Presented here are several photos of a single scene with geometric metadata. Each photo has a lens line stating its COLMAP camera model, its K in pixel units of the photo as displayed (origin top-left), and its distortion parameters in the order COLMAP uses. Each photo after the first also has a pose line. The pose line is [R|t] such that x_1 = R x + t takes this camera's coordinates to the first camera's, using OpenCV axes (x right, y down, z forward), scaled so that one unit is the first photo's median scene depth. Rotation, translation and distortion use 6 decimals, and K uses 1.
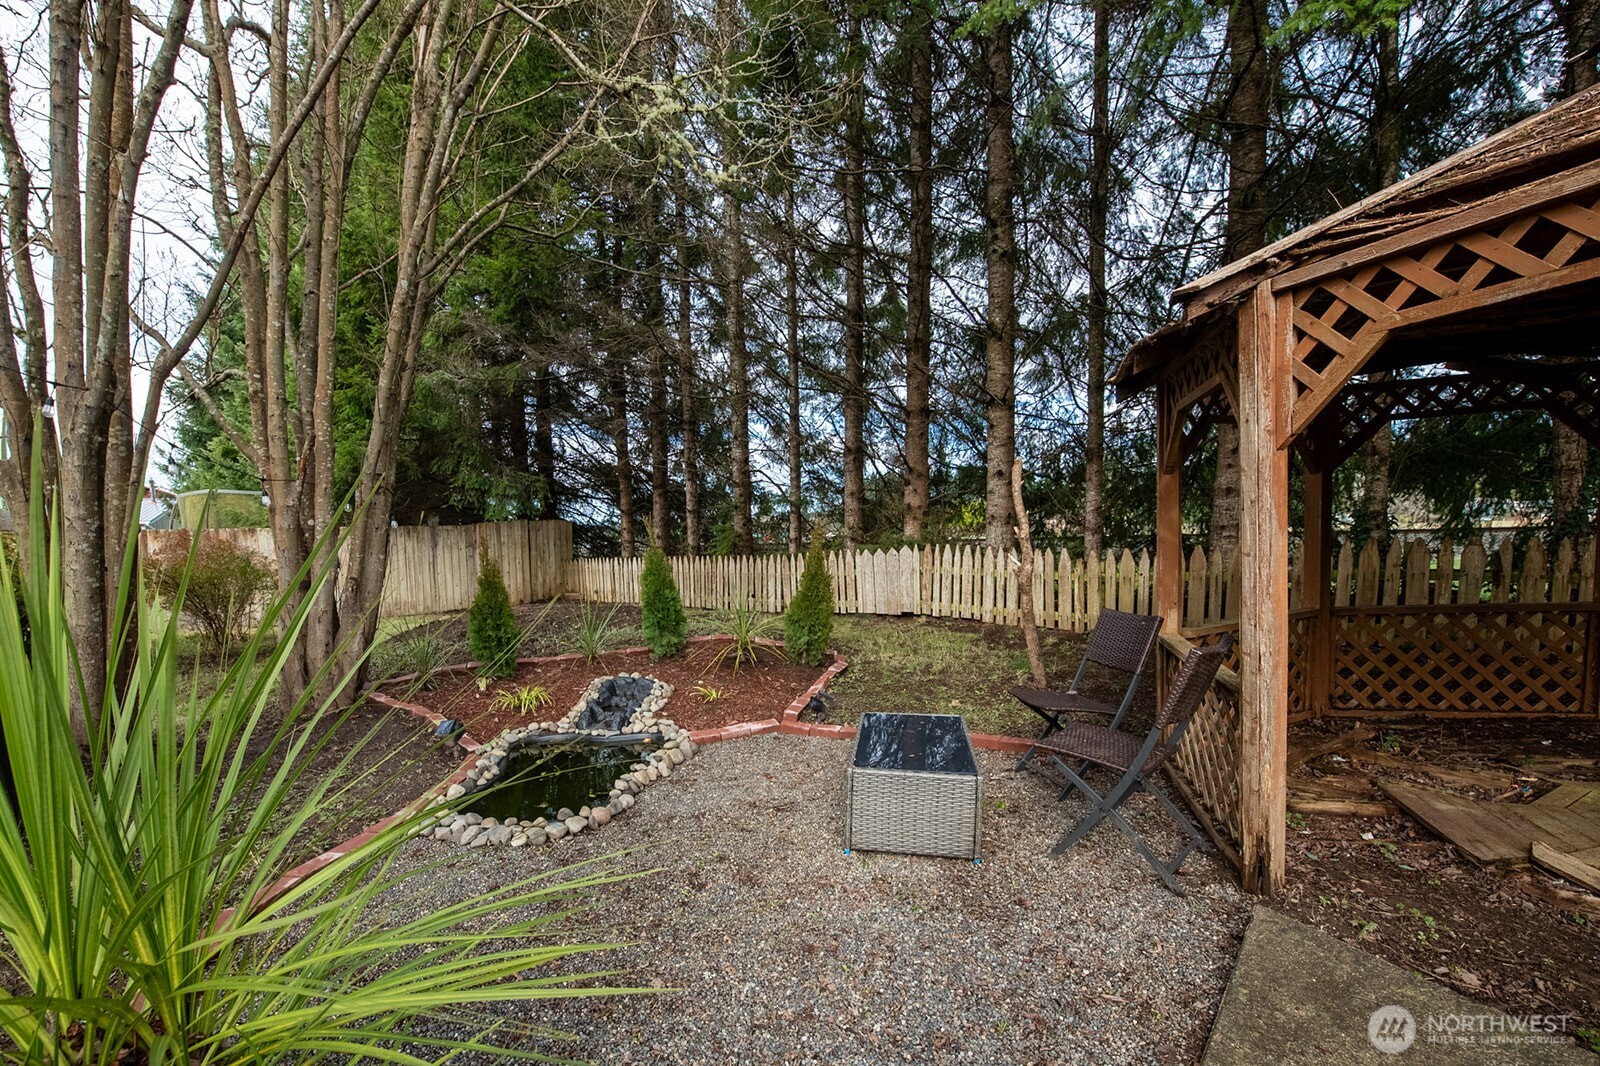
lens RADIAL K [[669.4, 0, 800.6], [0, 669.4, 588.2], [0, 0, 1]] dist [-0.002326, -0.008479]
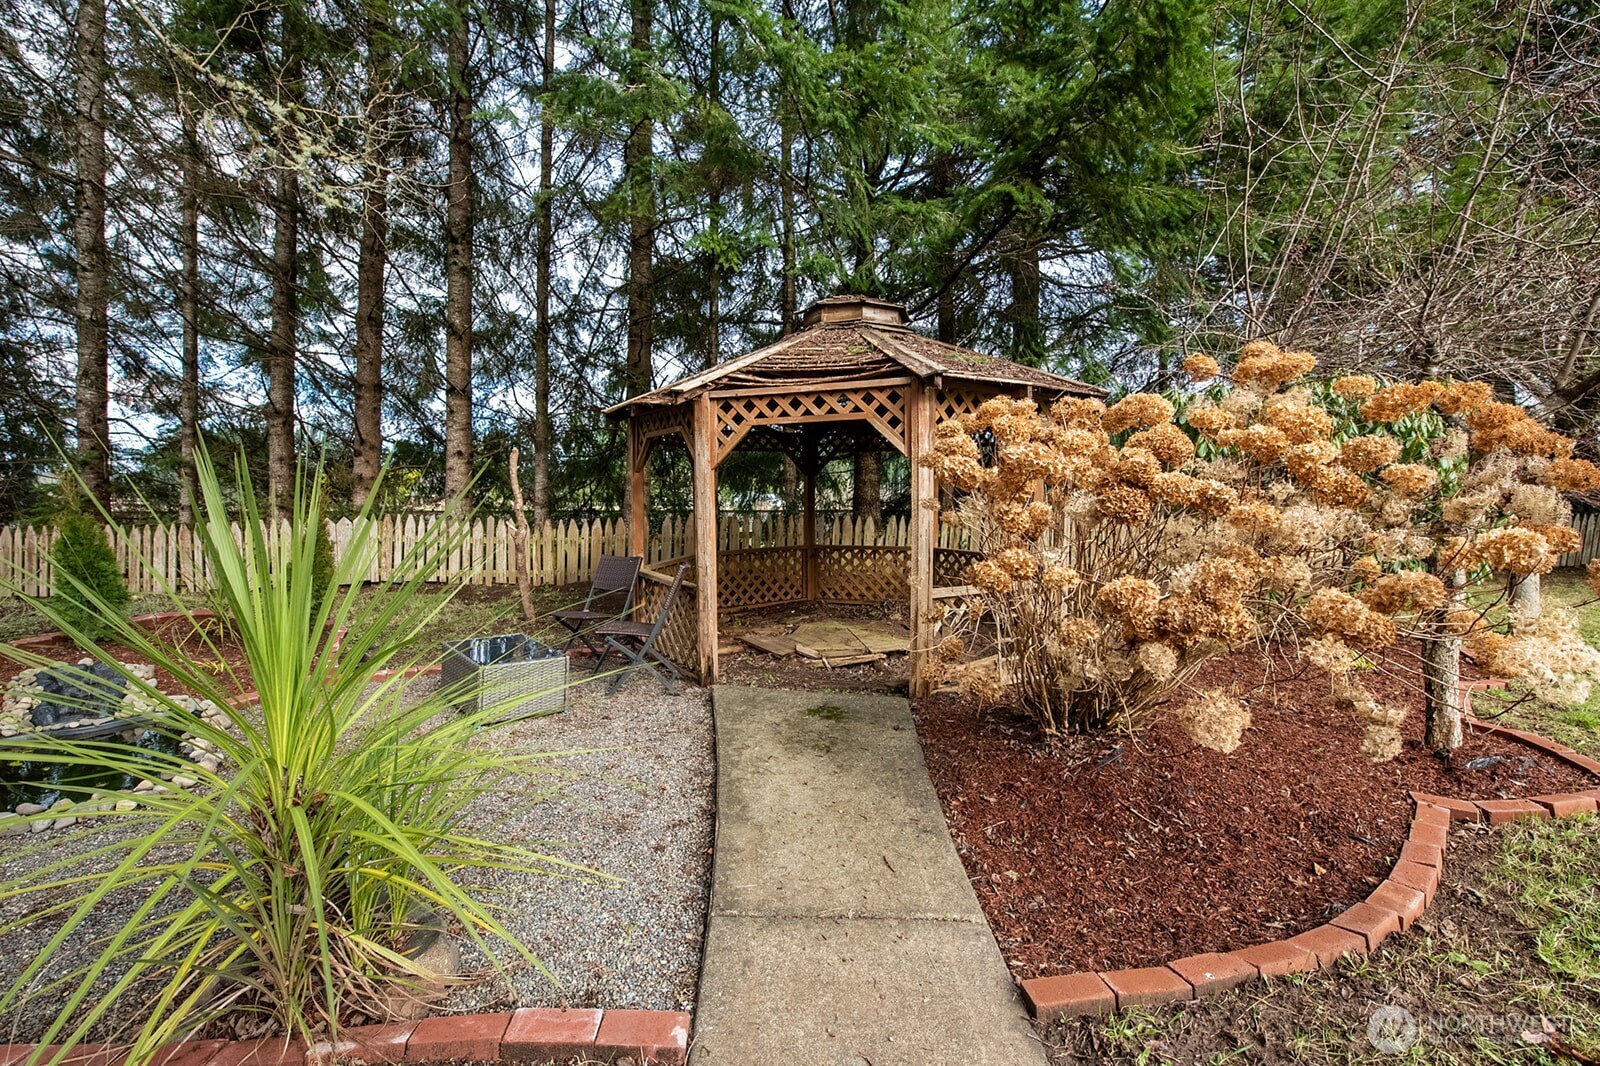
lens RADIAL K [[656.1, 0, 800.0], [0, 656.1, 533.0], [0, 0, 1]] dist [-0.000431, 0.000005]
pose [[0.628162, -0.008173, 0.778039, -0.544958], [0.042774, 0.998795, -0.024043, 0.042682], [-0.776906, 0.048383, 0.627755, -0.390372]]
